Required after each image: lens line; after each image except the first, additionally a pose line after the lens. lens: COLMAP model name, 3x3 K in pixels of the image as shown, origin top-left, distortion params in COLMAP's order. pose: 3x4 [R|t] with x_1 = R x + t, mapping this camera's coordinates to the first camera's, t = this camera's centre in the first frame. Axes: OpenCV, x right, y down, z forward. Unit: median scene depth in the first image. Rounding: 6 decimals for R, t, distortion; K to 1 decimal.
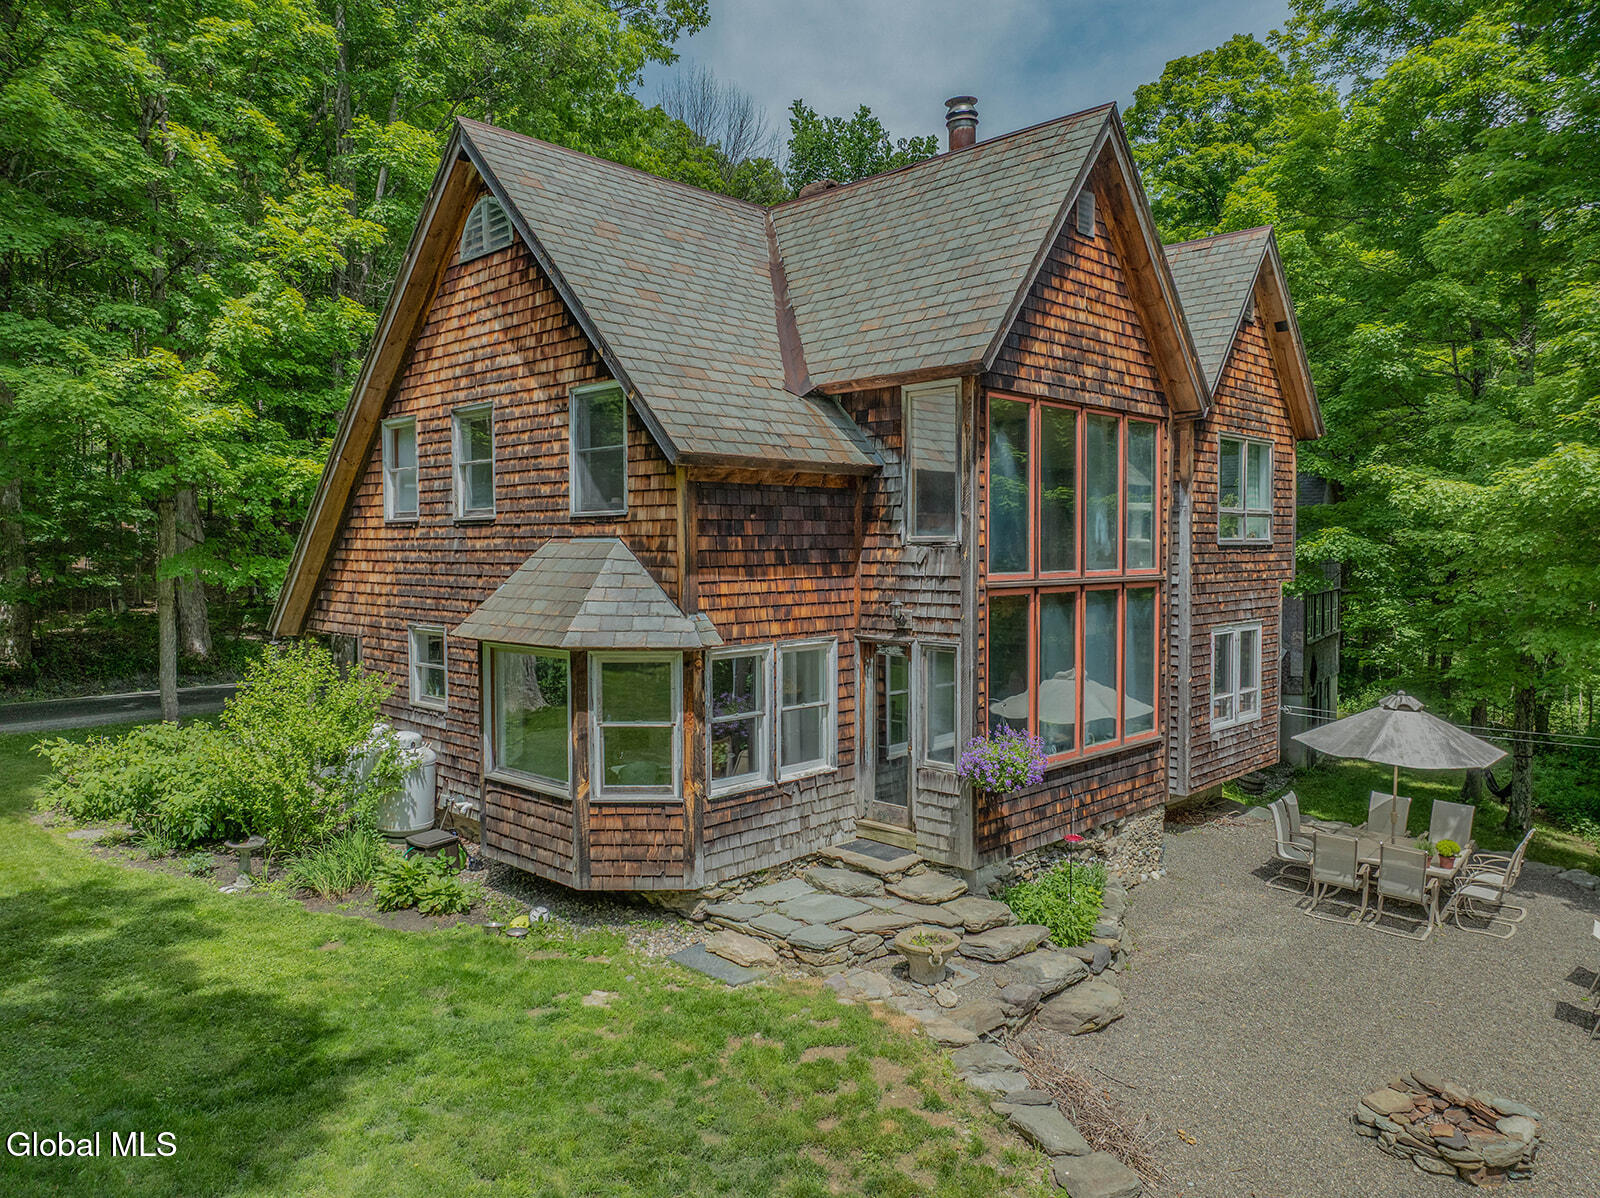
lens RADIAL K [[1127.9, 0, 800.0], [0, 1127.9, 599.0], [0, 0, 1]] dist [-0.038781, -0.002676]
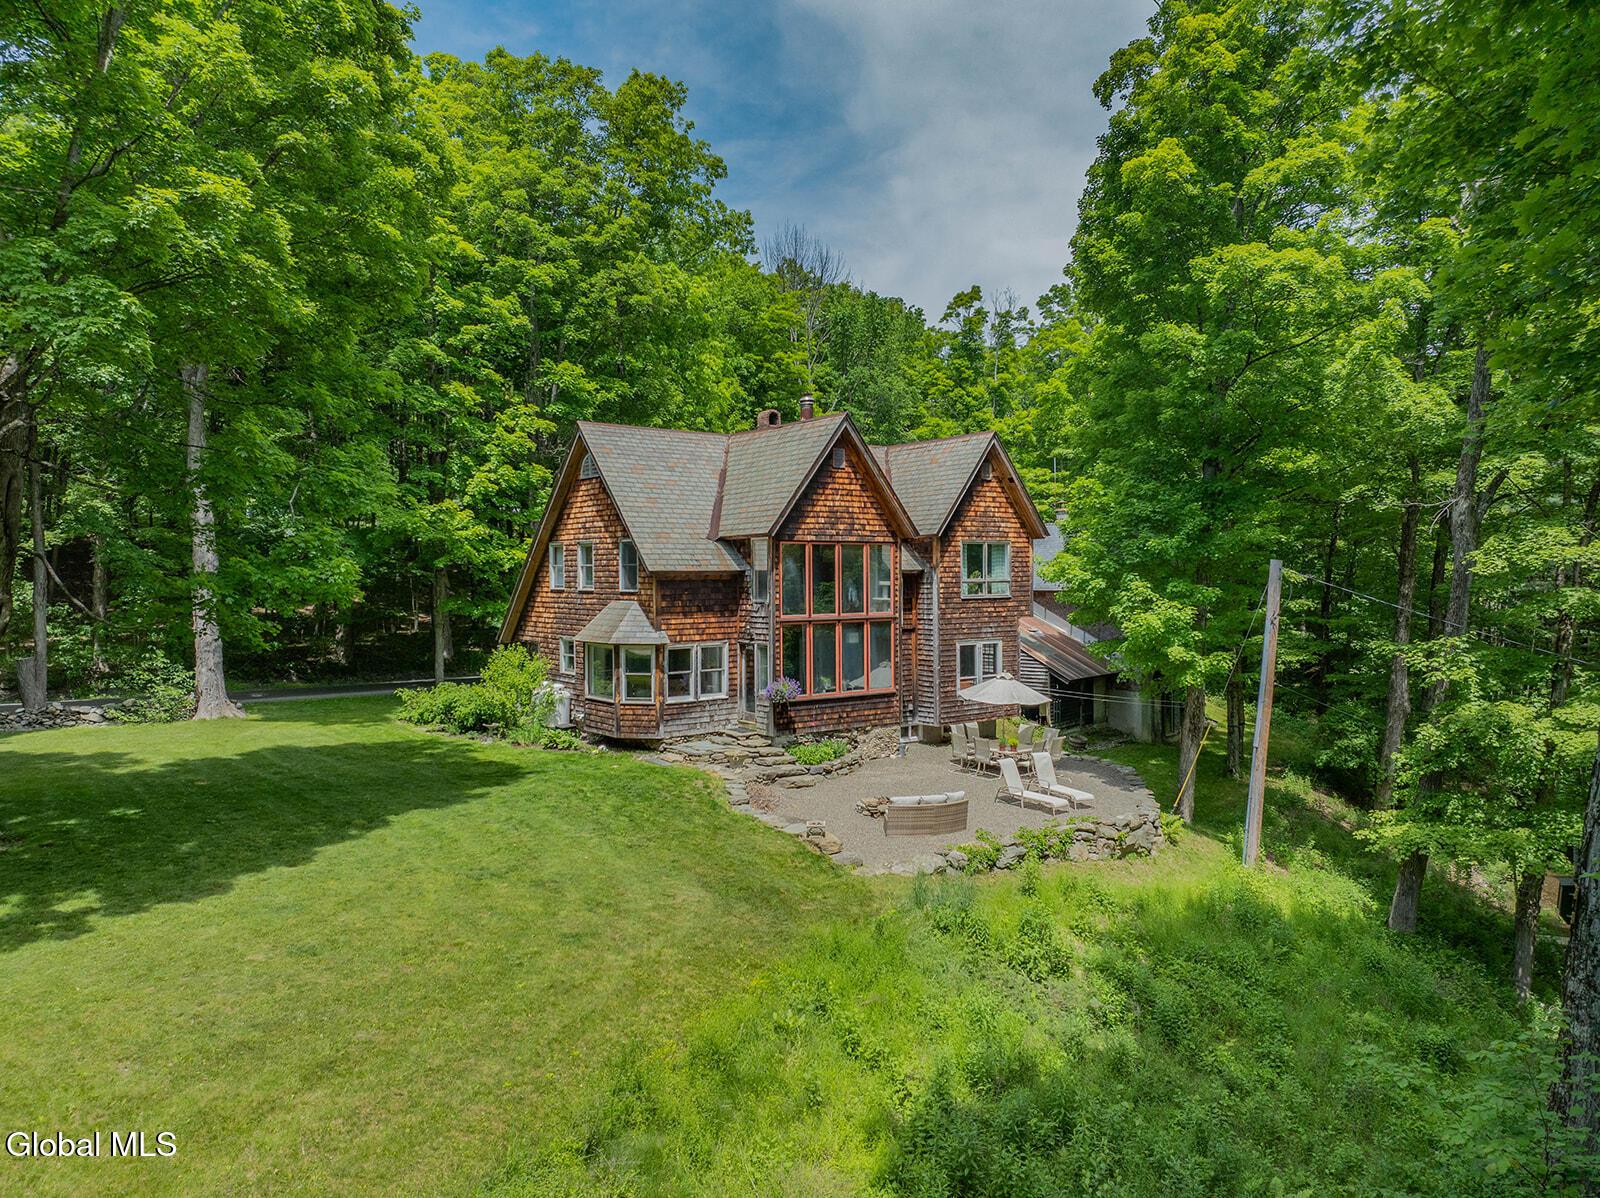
lens RADIAL K [[1114.6, 0, 800.0], [0, 1114.6, 599.0], [0, 0, 1]] dist [-0.033382, -0.003671]
pose [[0.987638, 0.000496, -0.156751, 0.549340], [-0.004290, 0.999706, -0.023865, -0.000861], [0.156693, 0.024243, 0.987350, -1.297577]]
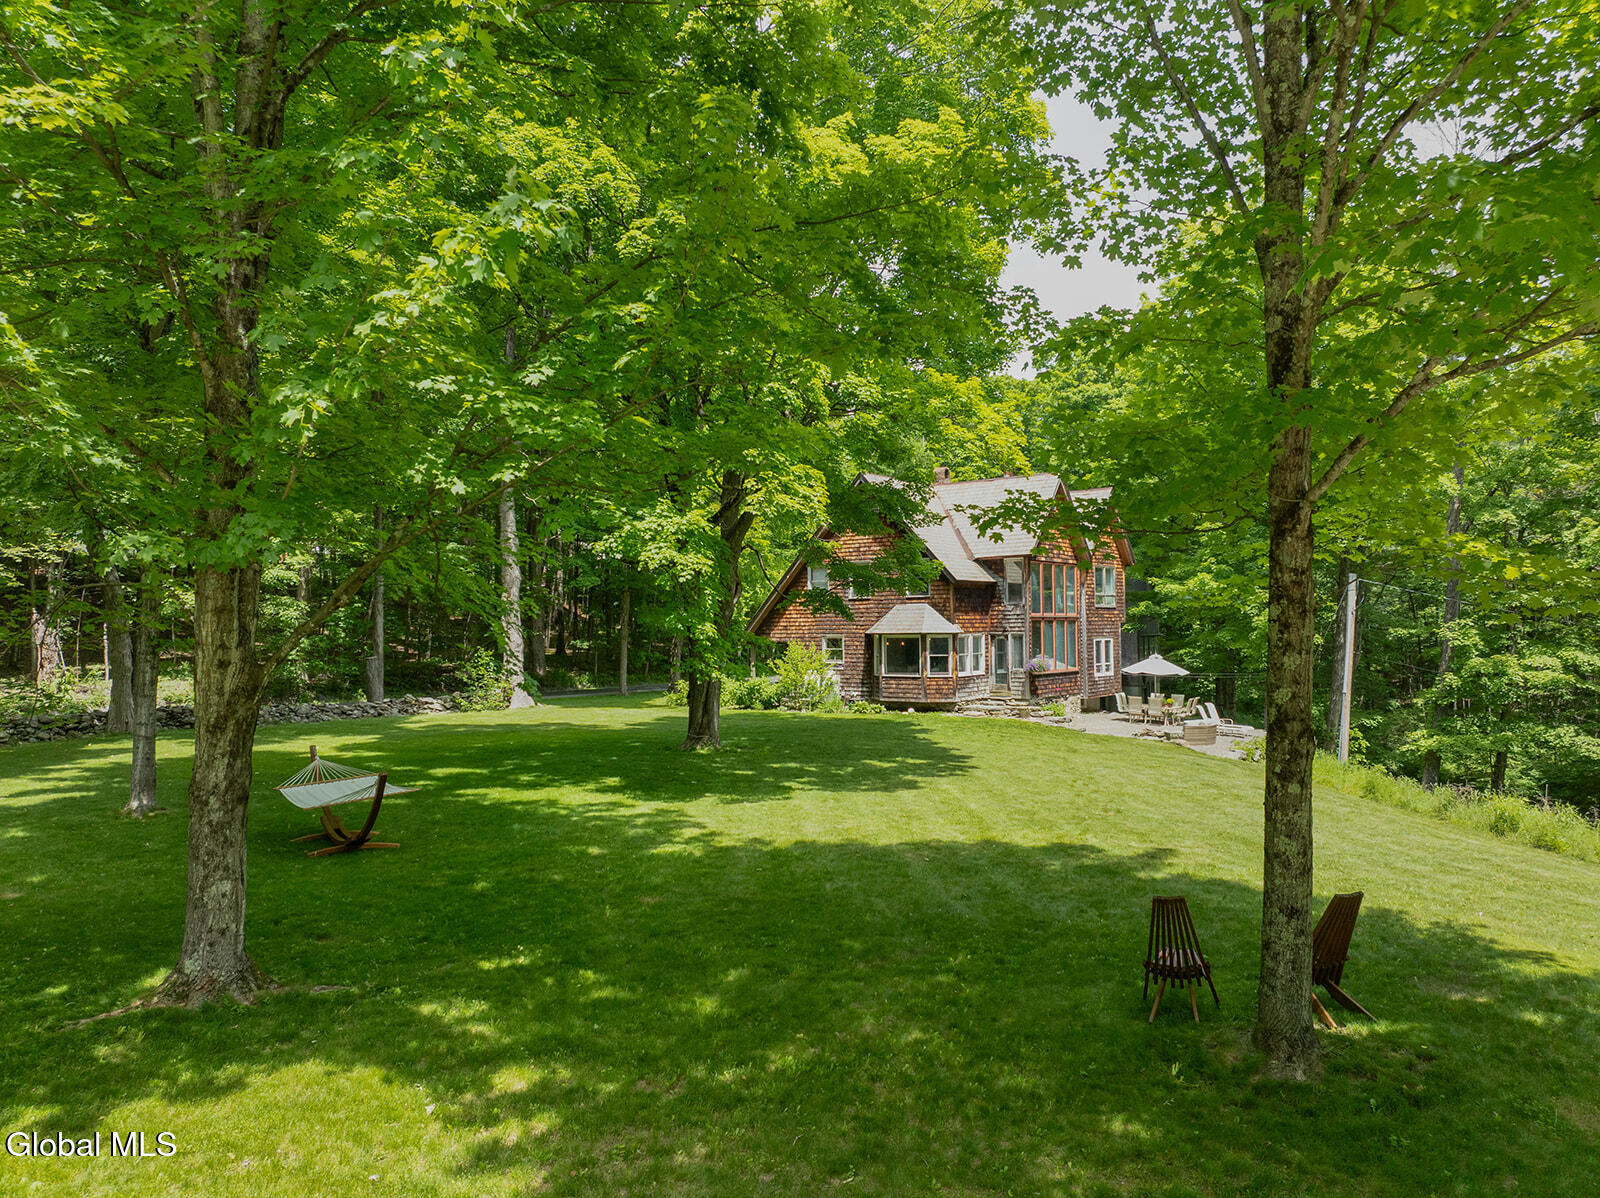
lens RADIAL K [[1114.6, 0, 800.0], [0, 1114.6, 599.0], [0, 0, 1]] dist [-0.033382, -0.003671]
pose [[0.995078, -0.004170, 0.099007, -0.824767], [0.011475, 0.997242, -0.073331, 0.165854], [-0.098428, 0.074107, 0.992381, -2.184293]]
